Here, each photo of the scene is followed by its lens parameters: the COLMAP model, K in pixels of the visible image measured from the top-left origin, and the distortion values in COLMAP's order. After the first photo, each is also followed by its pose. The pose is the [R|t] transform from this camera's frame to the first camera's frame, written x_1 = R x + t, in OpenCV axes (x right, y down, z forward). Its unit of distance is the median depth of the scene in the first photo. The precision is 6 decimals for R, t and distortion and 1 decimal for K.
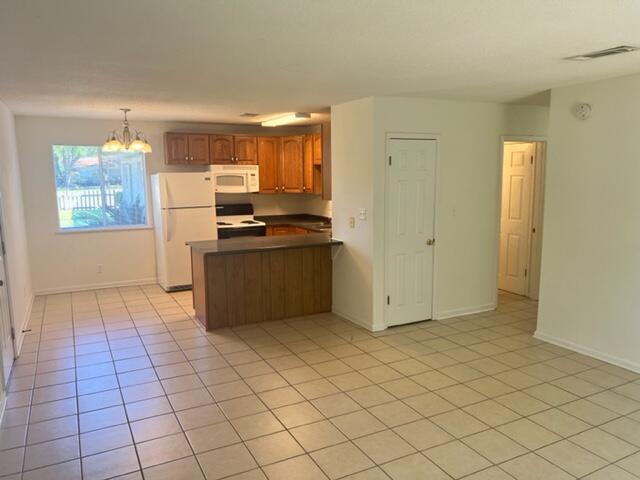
lens RADIAL K [[484.9, 0, 317.8], [0, 484.9, 236.6], [0, 0, 1]] dist [0.041320, -0.015081]
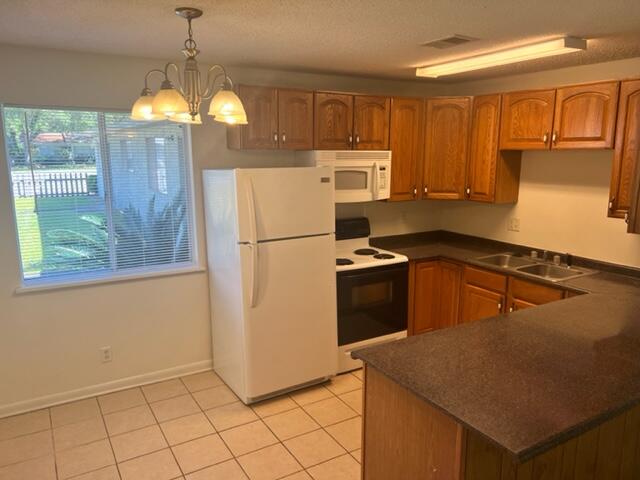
lens RADIAL K [[484.9, 0, 322.6], [0, 484.9, 239.1], [0, 0, 1]] dist [0.041320, -0.015081]
pose [[0.997733, -0.006129, 0.067020, -0.239880], [0.002841, 0.998793, 0.049037, -0.074817], [-0.067239, -0.048736, 0.996546, 0.454467]]
